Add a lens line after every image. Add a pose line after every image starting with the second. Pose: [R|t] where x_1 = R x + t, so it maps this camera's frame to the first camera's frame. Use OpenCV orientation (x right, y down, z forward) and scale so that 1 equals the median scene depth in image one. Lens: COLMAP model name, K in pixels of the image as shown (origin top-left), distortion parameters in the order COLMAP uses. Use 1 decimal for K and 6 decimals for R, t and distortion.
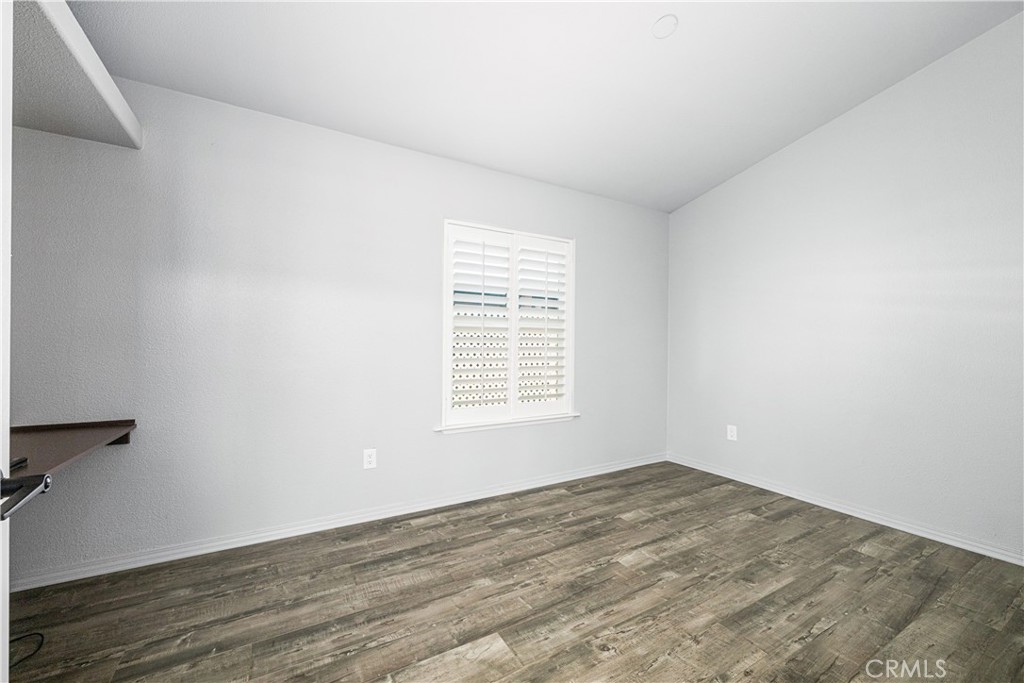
lens RADIAL K [[414.1, 0, 503.4], [0, 414.1, 341.1], [0, 0, 1]] dist [0.000848, 0.000469]
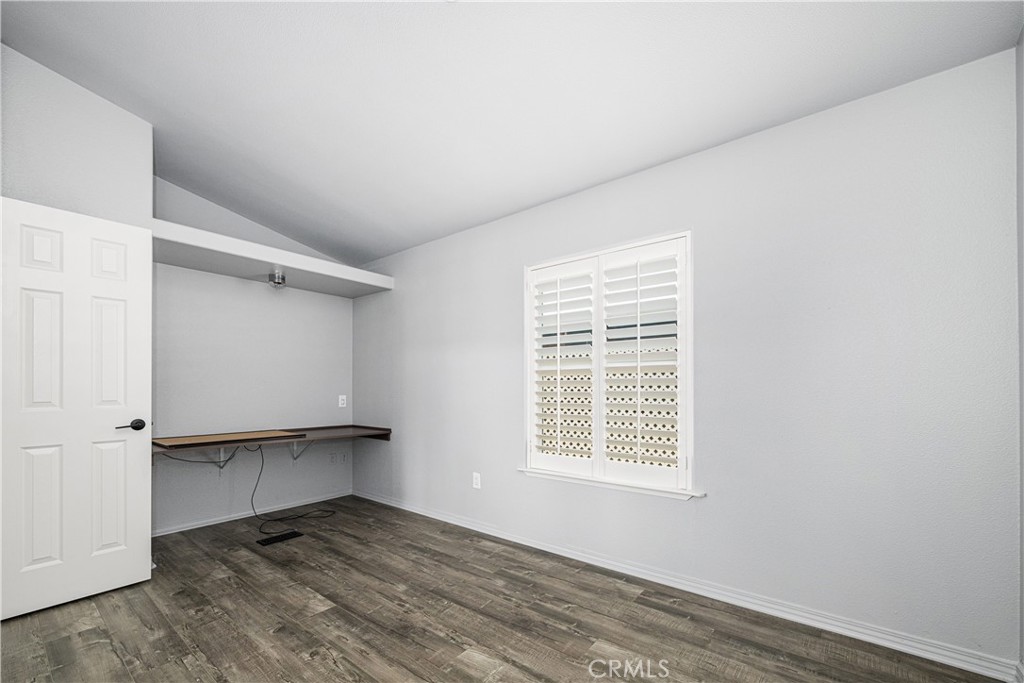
lens RADIAL K [[414.1, 0, 503.5], [0, 414.1, 386.3], [0, 0, 1]] dist [0.000848, 0.000469]
pose [[0.360262, -0.013606, -0.932752, 0.870321], [0.016234, 0.999834, -0.008315, 0.010464], [0.932710, -0.012147, 0.360423, 0.625010]]
